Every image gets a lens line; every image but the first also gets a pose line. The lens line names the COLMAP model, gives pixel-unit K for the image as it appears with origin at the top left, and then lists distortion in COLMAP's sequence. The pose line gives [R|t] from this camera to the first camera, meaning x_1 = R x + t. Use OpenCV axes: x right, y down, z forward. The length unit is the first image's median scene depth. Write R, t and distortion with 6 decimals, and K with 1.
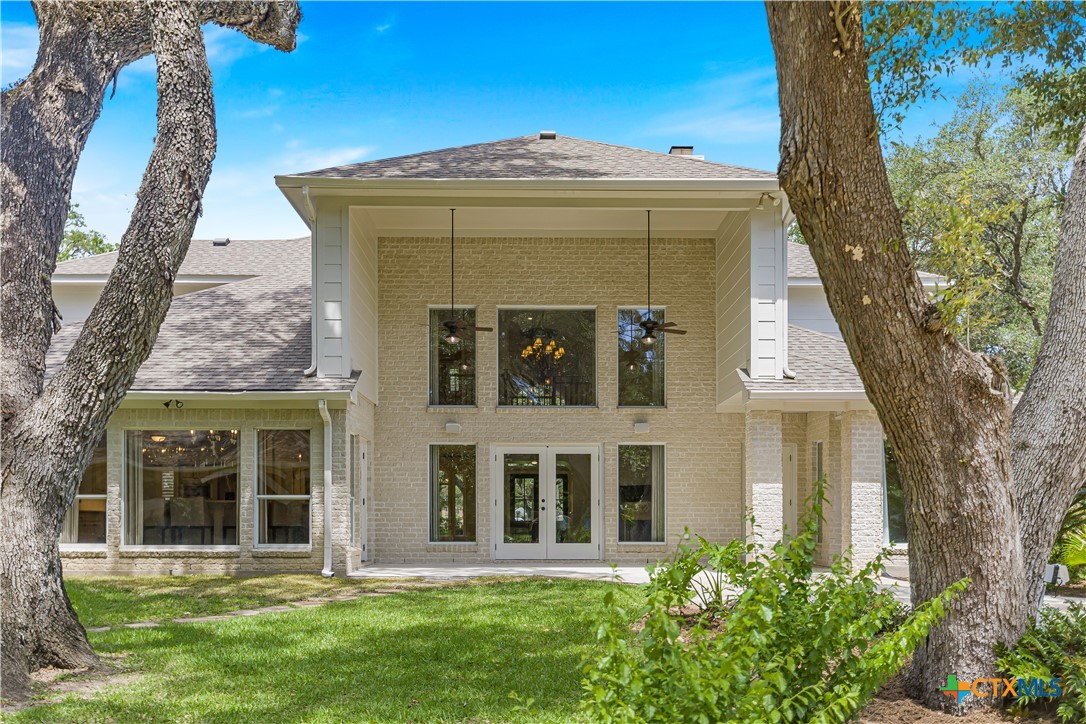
lens RADIAL K [[922.6, 0, 543.0], [0, 922.6, 362.0], [0, 0, 1]] dist [-0.003783, -0.002848]
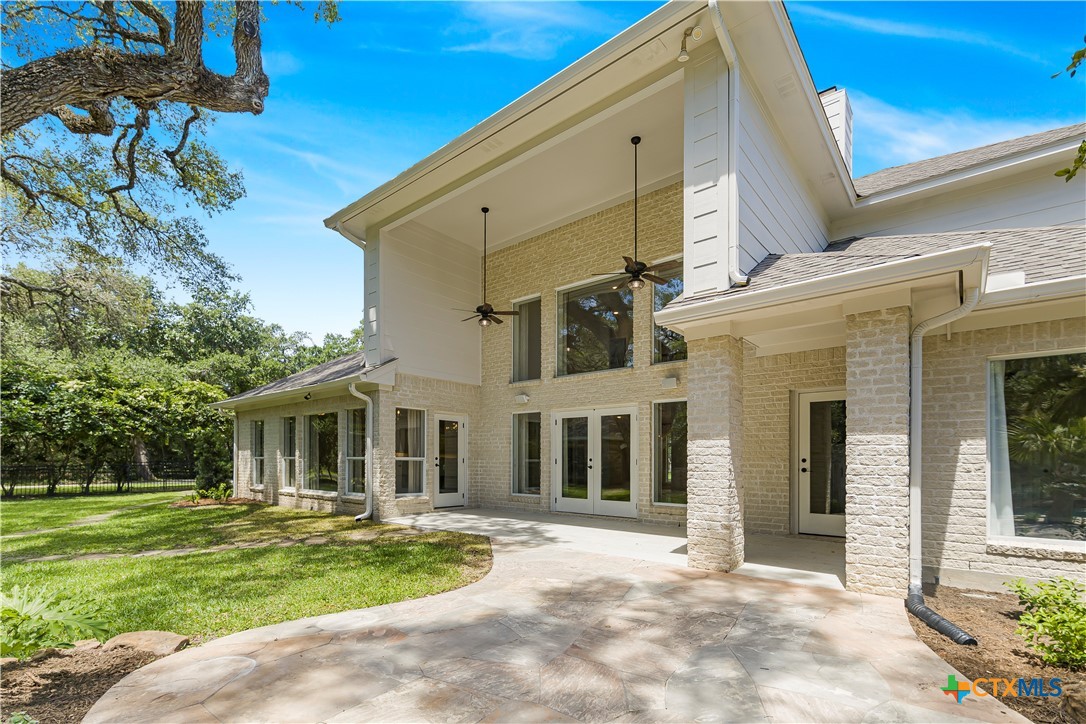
lens RADIAL K [[492.1, 0, 543.3], [0, 492.1, 414.5], [0, 0, 1]] dist [-0.001176, -0.000099]
pose [[0.756693, -0.056721, -0.651305, 0.333337], [0.103142, 0.994111, 0.033256, 0.072806], [0.645583, -0.092342, 0.758087, 0.532860]]
